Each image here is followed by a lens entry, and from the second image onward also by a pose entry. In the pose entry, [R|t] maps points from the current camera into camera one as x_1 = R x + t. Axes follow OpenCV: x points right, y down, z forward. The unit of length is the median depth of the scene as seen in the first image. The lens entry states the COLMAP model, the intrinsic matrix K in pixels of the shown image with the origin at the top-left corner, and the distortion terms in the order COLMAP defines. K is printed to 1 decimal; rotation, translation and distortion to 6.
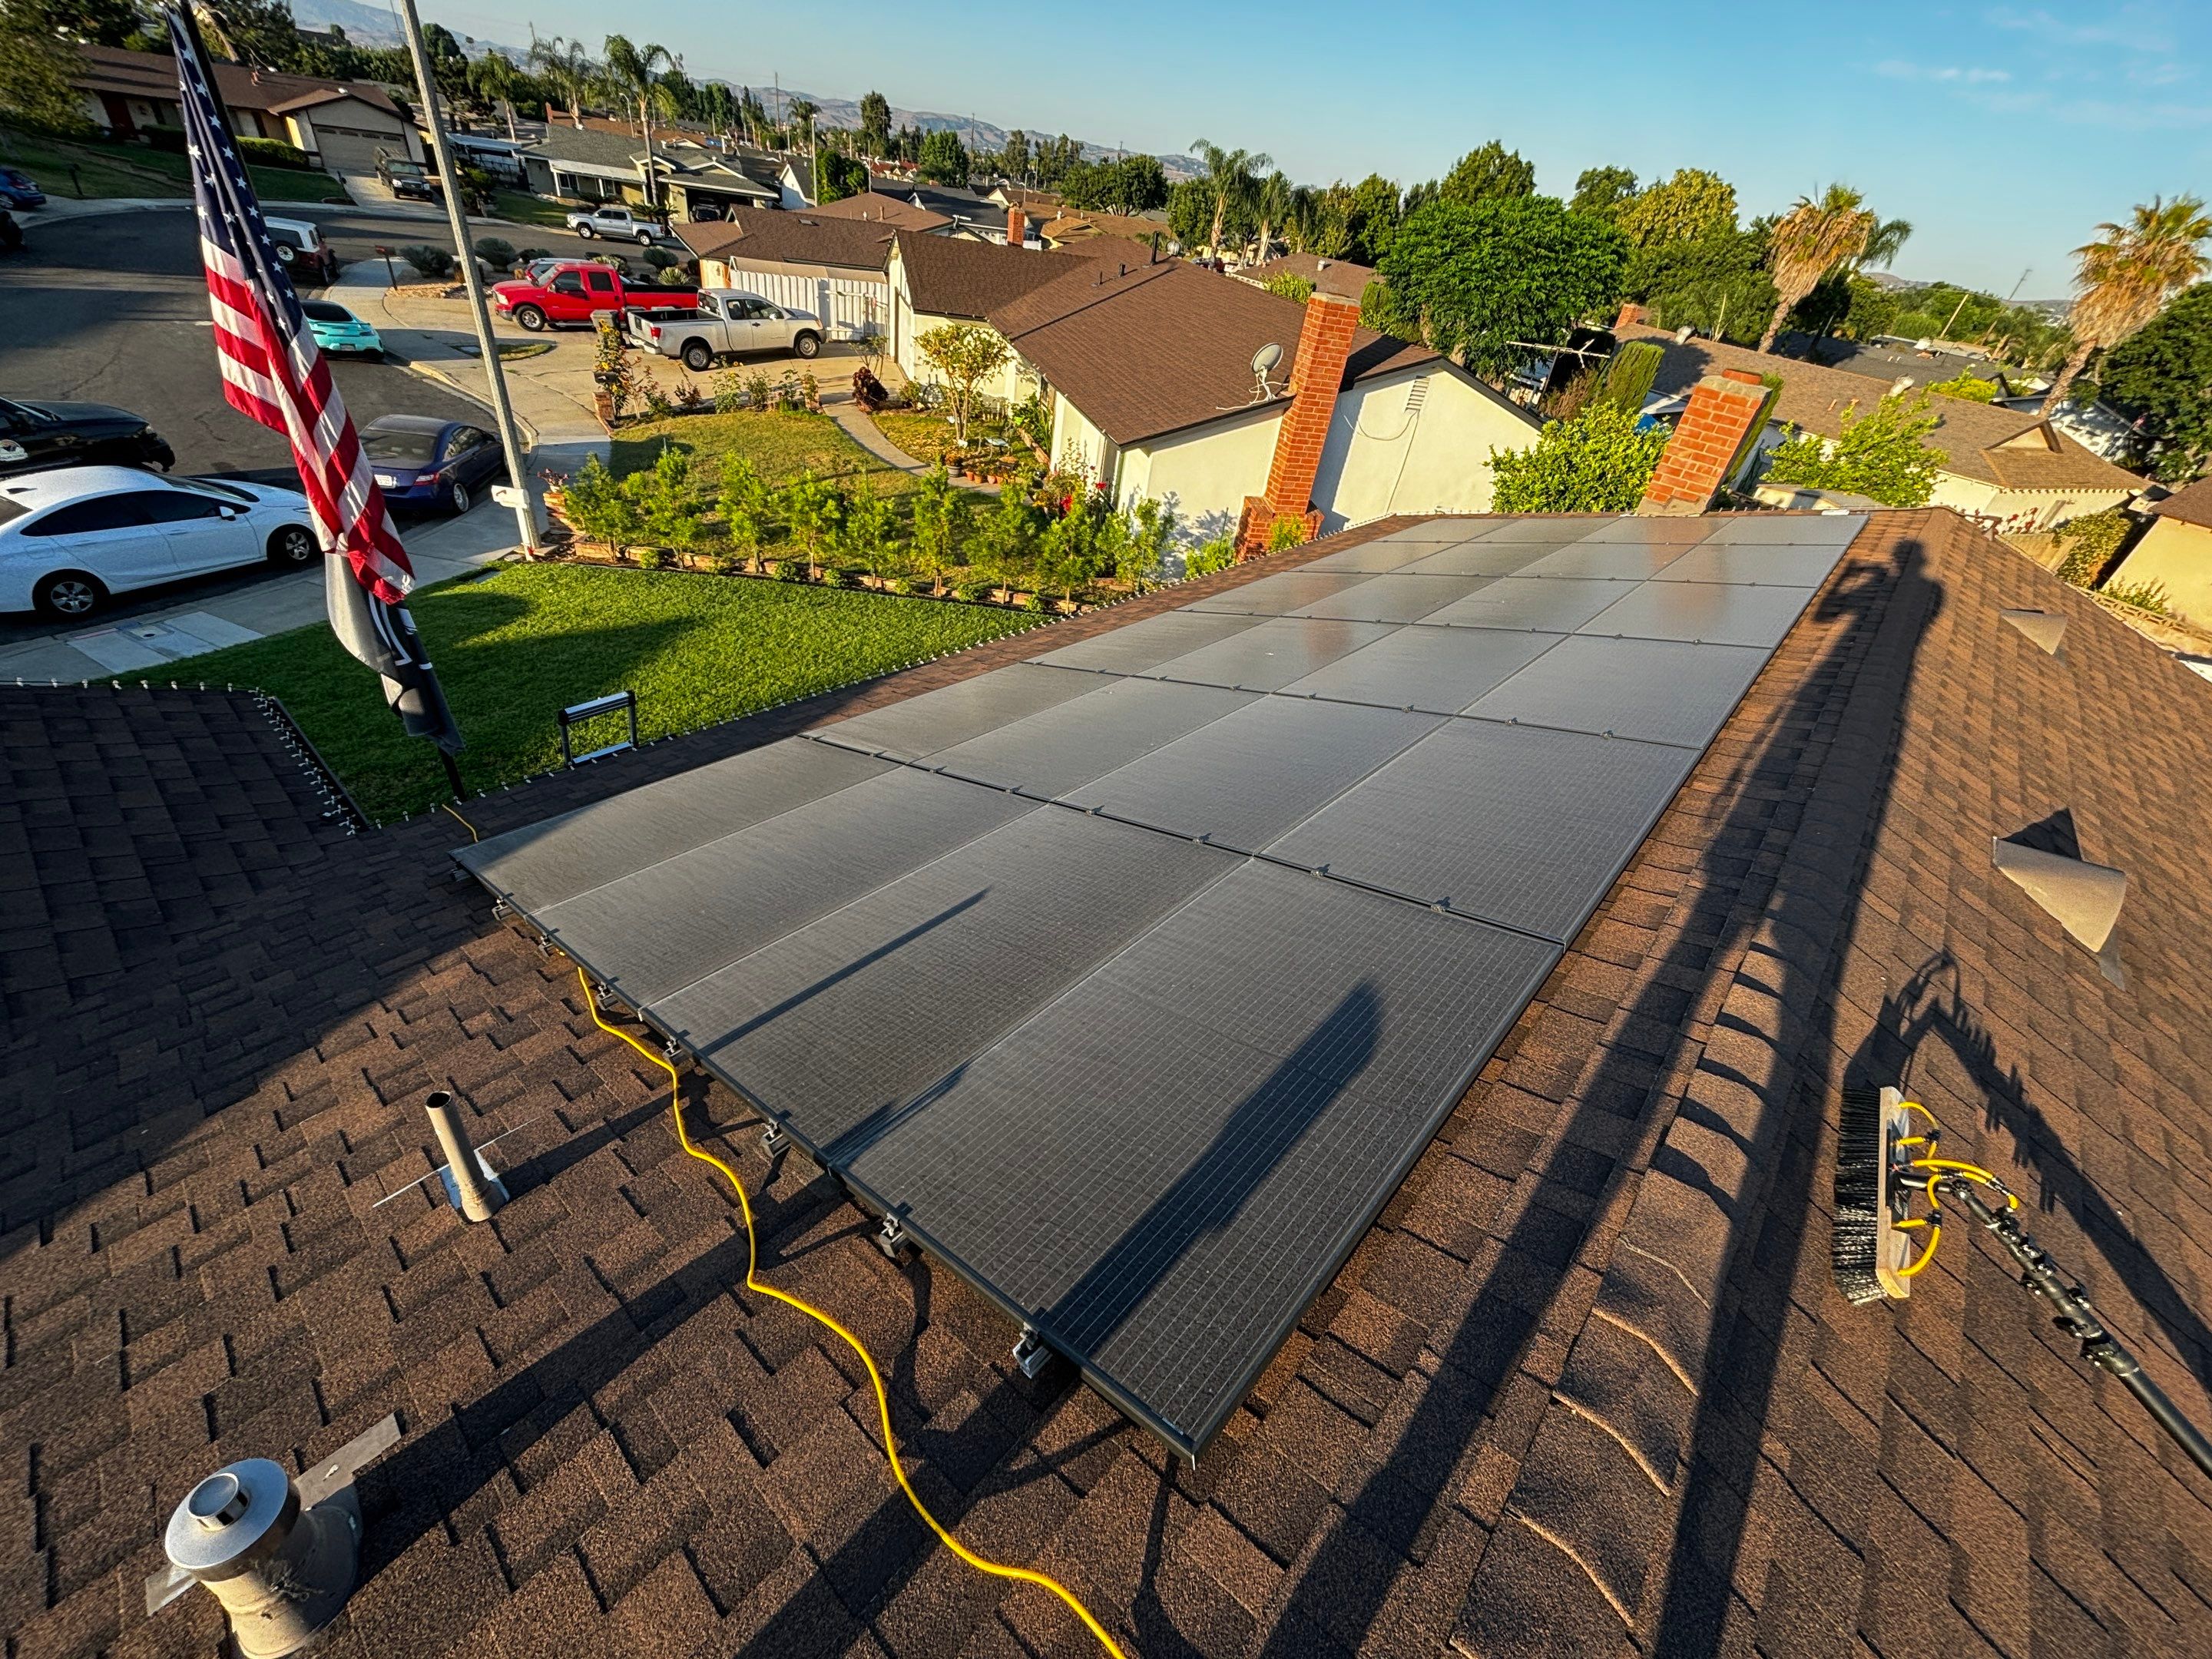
lens RADIAL K [[906.0, 0, 1101.8], [0, 906.0, 823.2], [0, 0, 1]] dist [-0.000628, -0.000049]
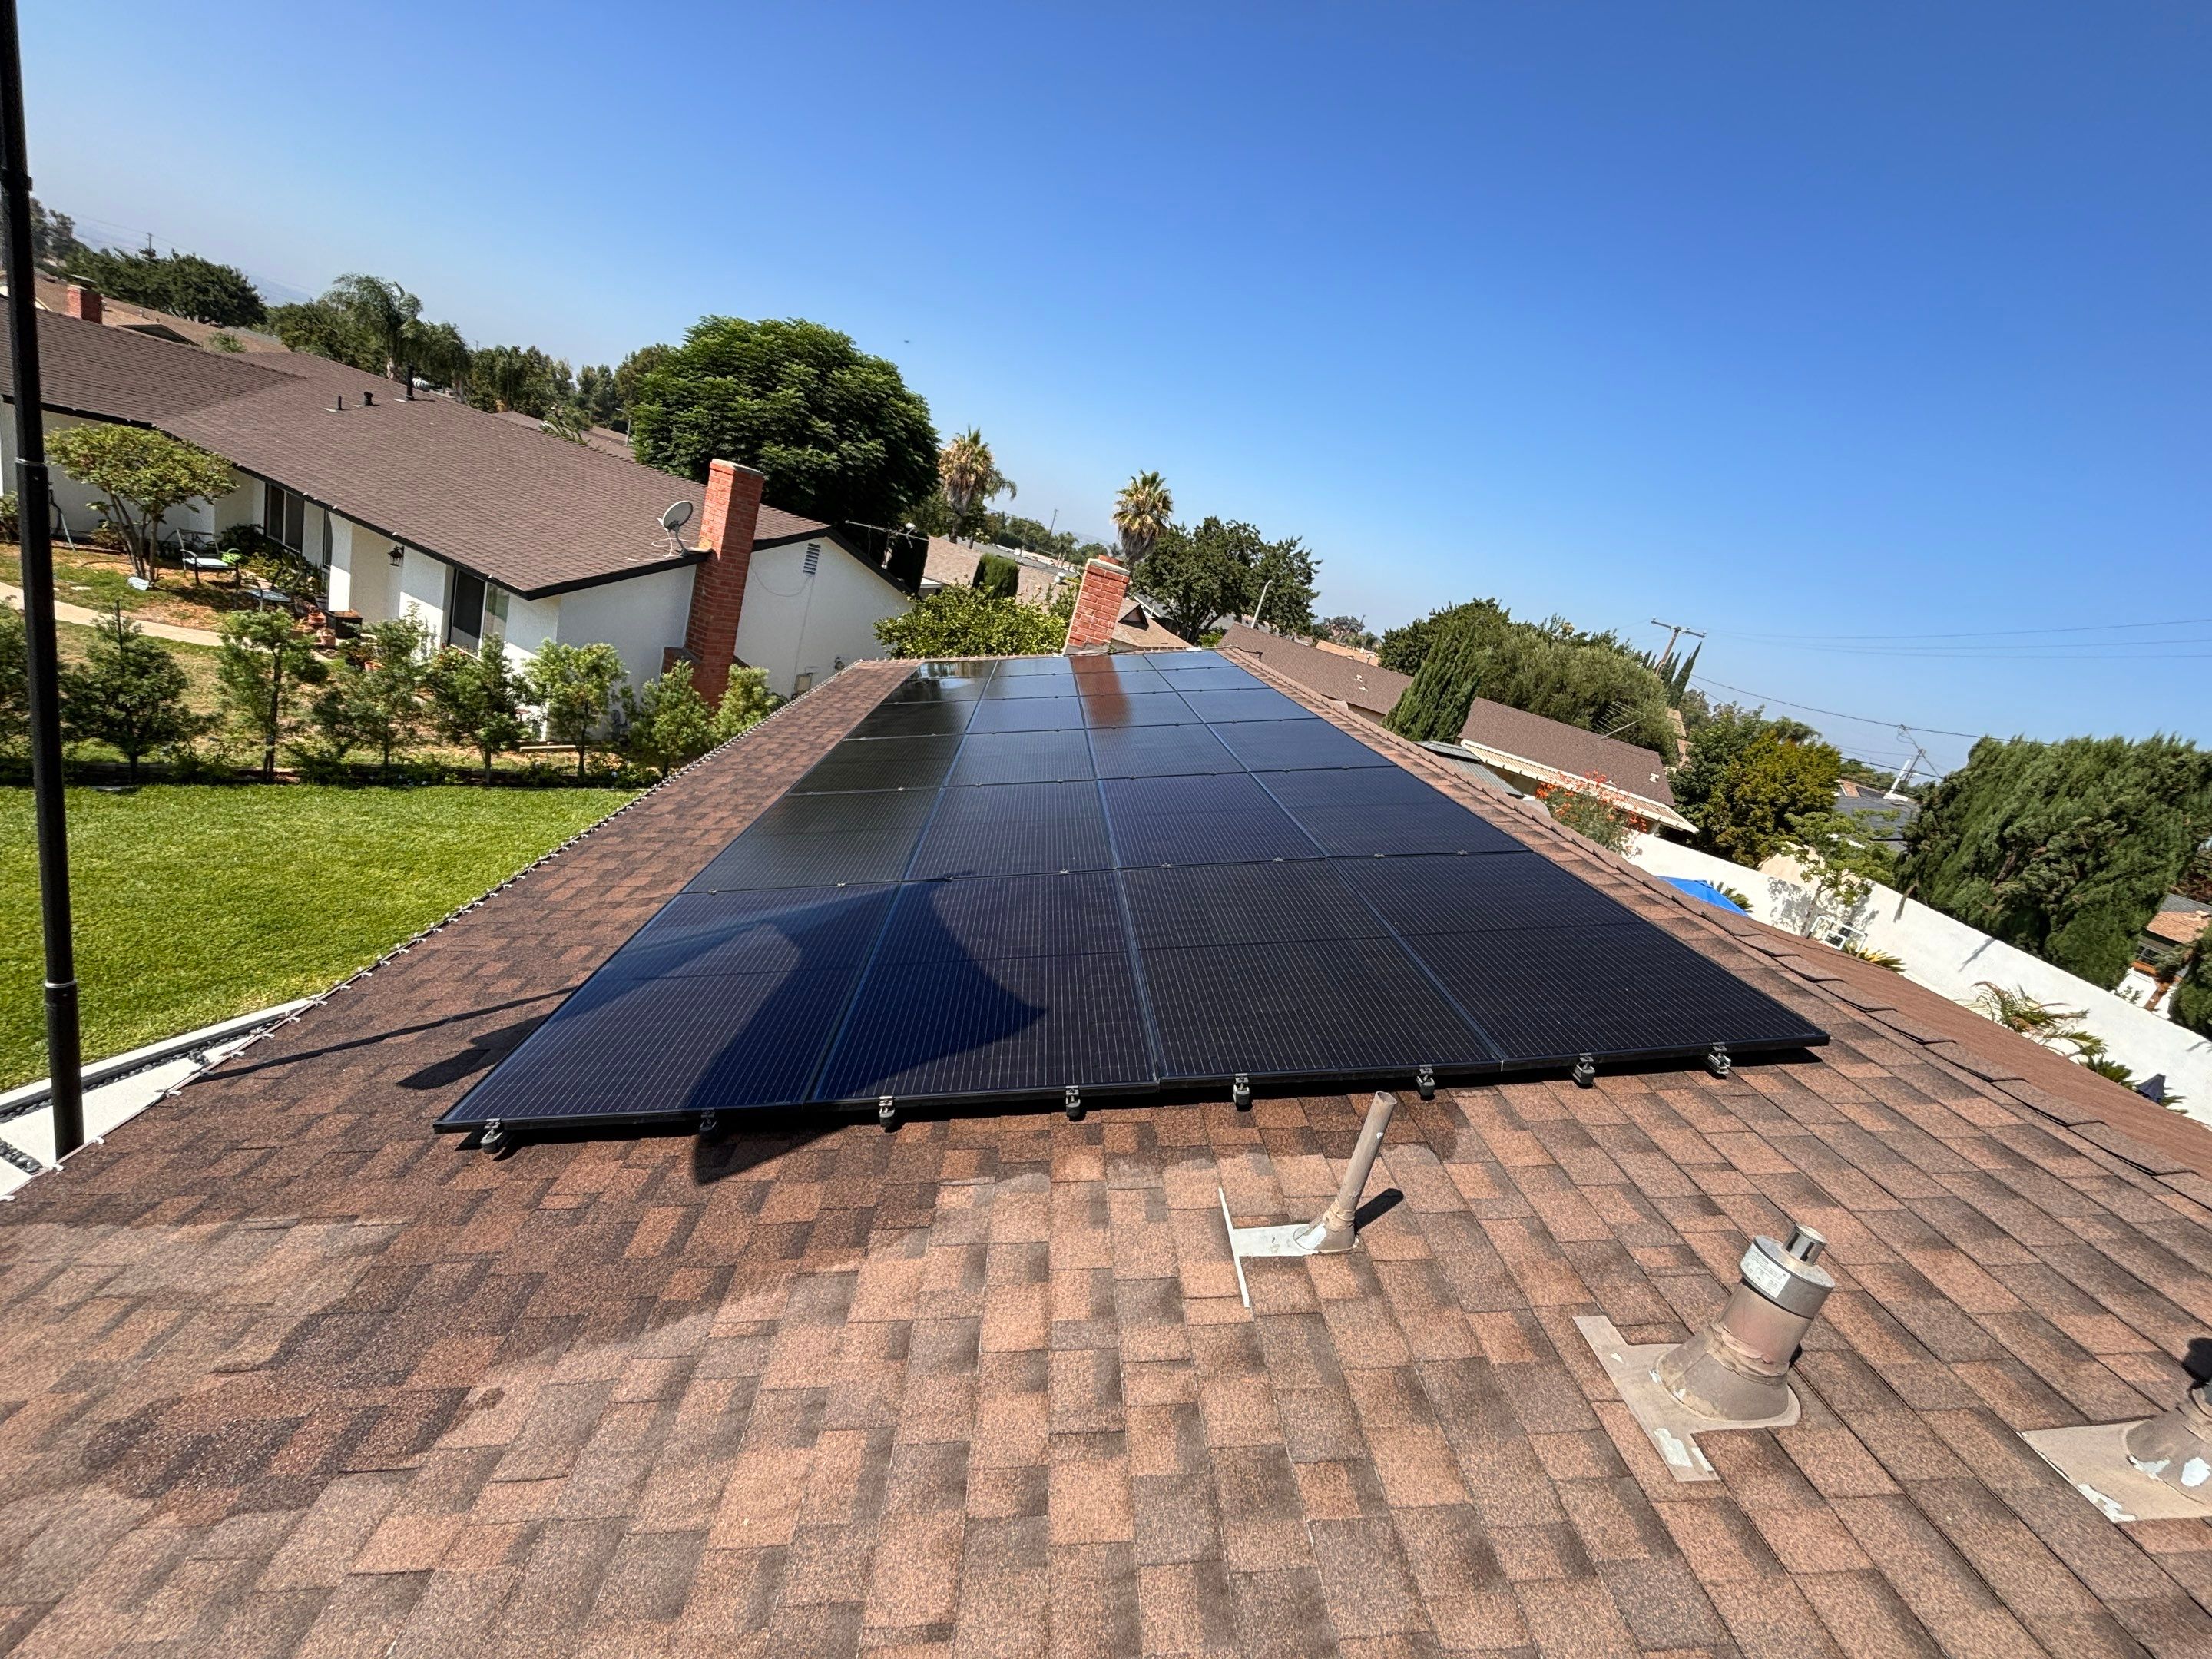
lens RADIAL K [[894.1, 0, 1104.2], [0, 894.1, 826.4], [0, 0, 1]] dist [-0.001620, 0.000390]
pose [[0.702076, -0.143189, 0.697558, -0.230900], [0.253477, 0.965667, -0.056894, -0.004335], [-0.665462, 0.216758, 0.714266, 0.054882]]
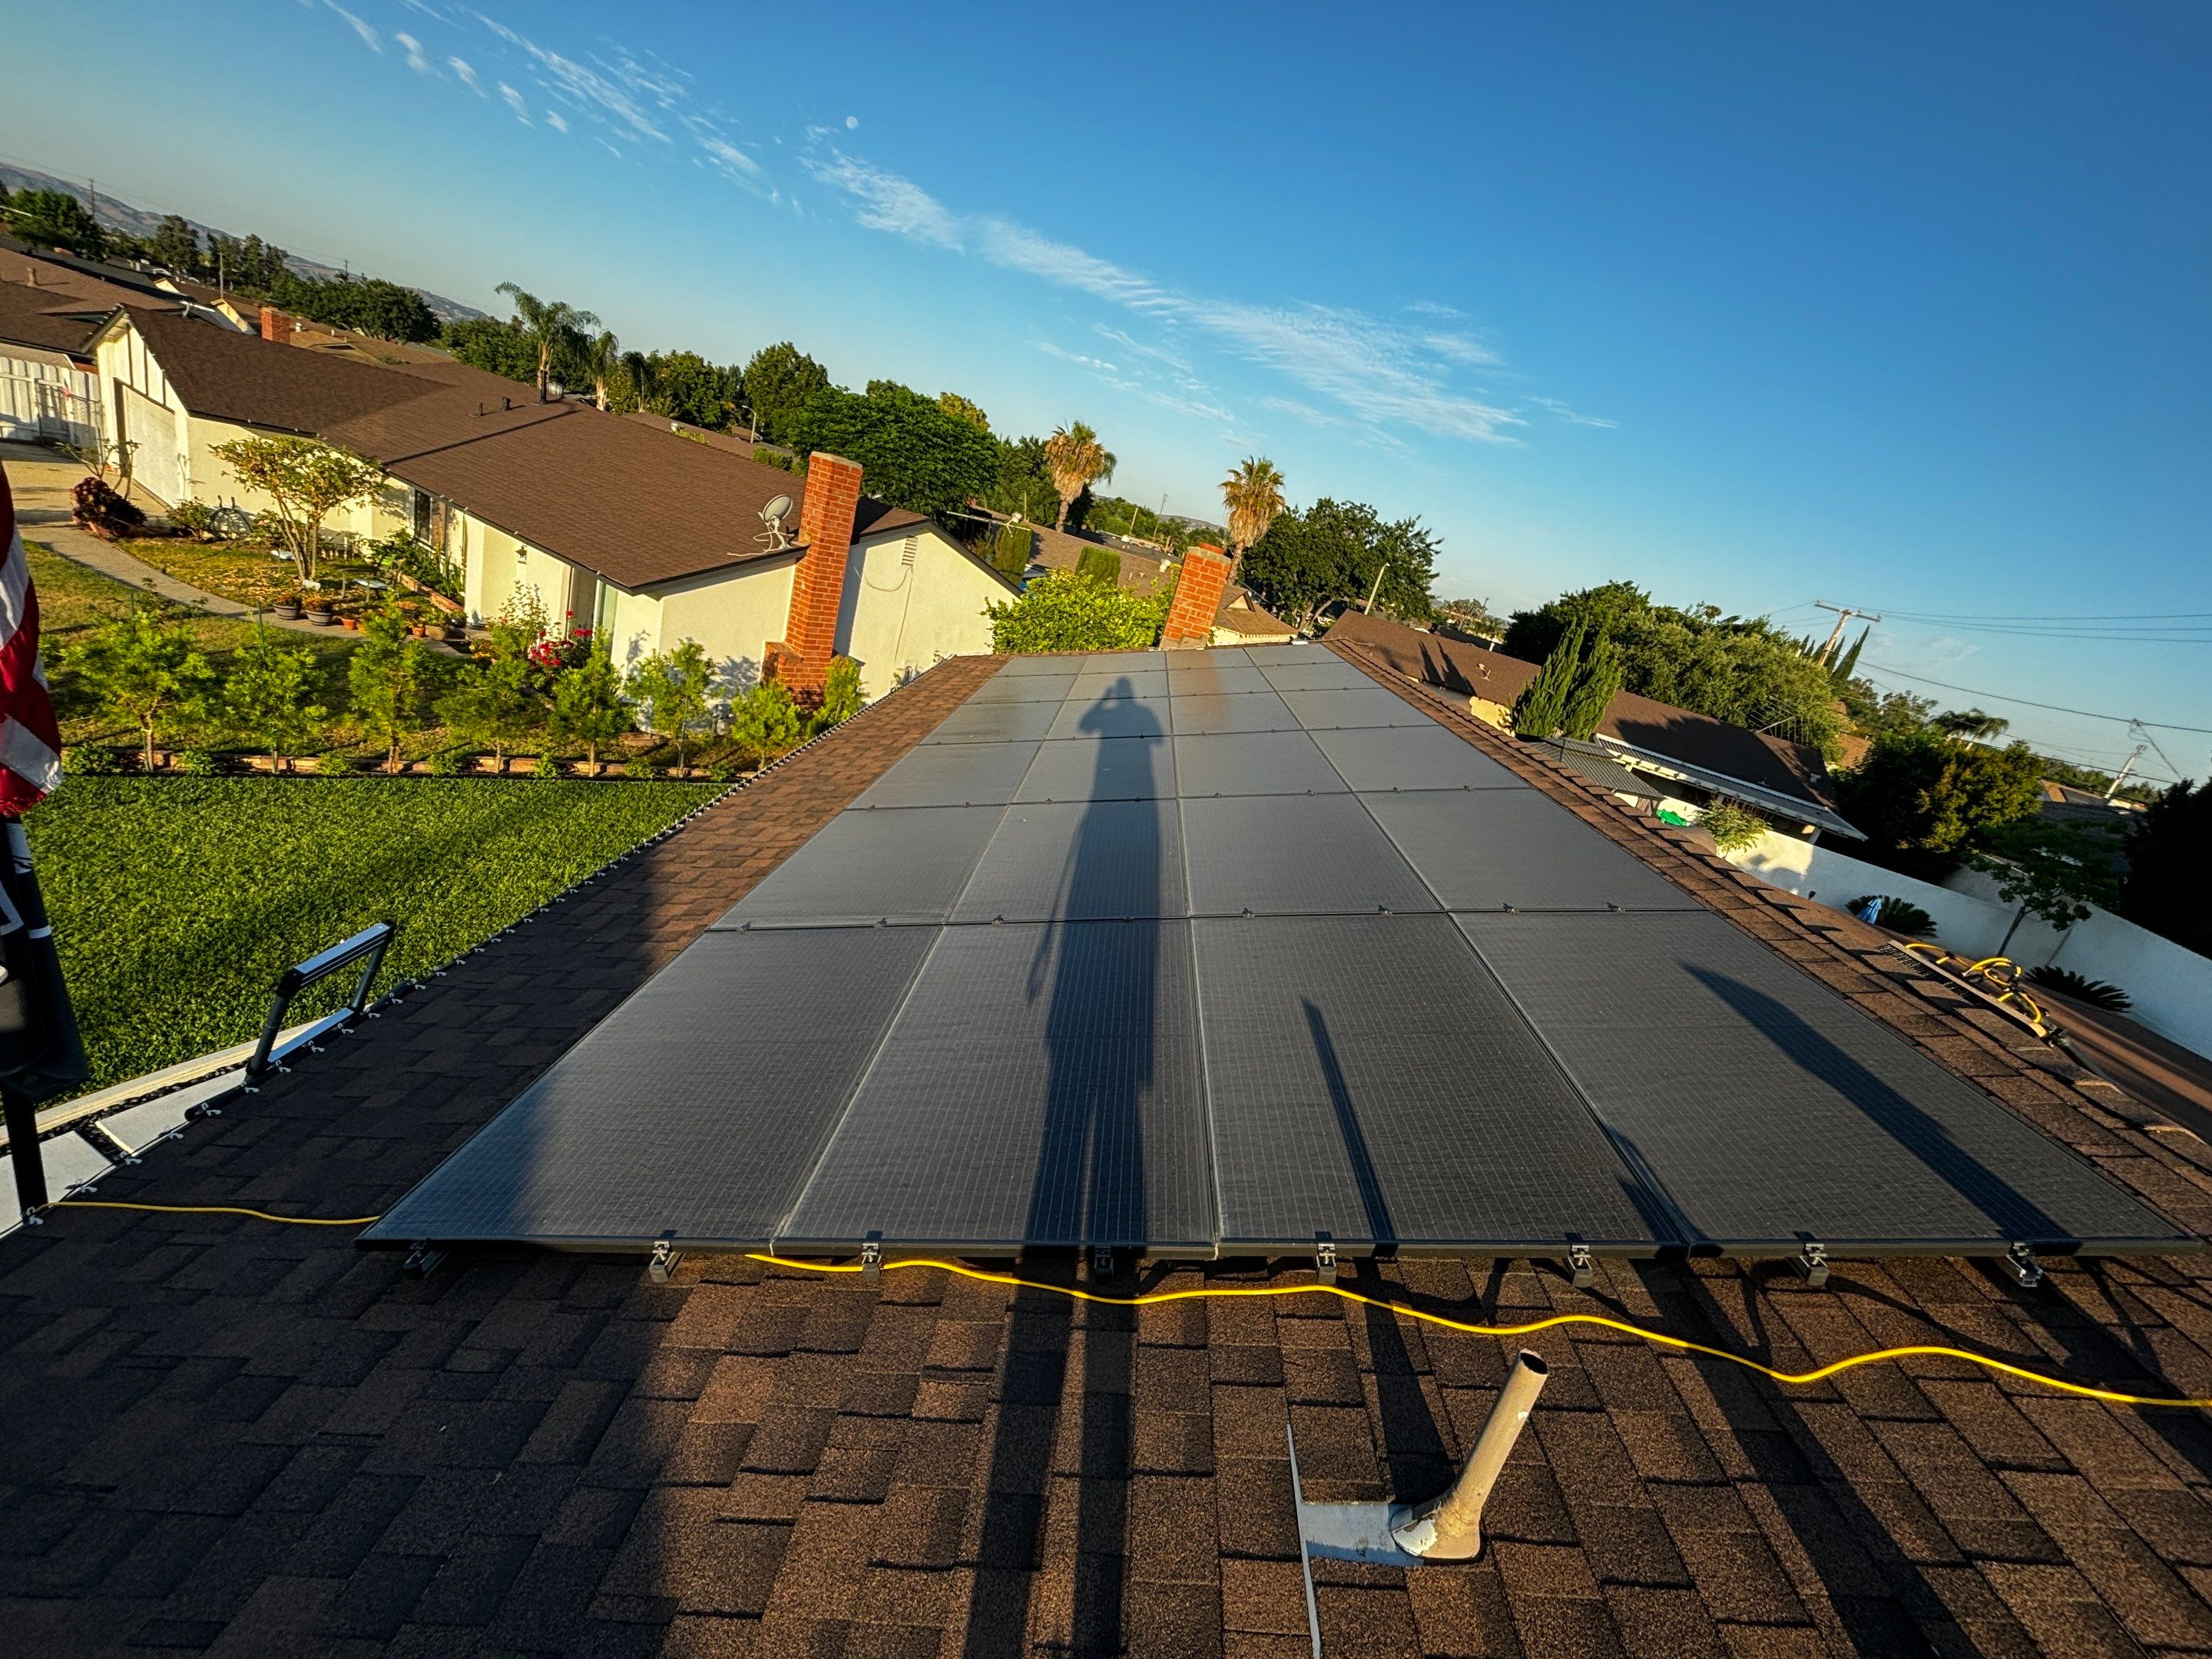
lens RADIAL K [[895.5, 0, 1104.6], [0, 895.5, 826.0], [0, 0, 1]] dist [-0.004091, 0.002204]
pose [[0.780208, -0.137841, 0.610143, -0.191913], [0.227227, 0.971240, -0.071144, -0.019914], [-0.582789, 0.194148, 0.789091, 0.076617]]
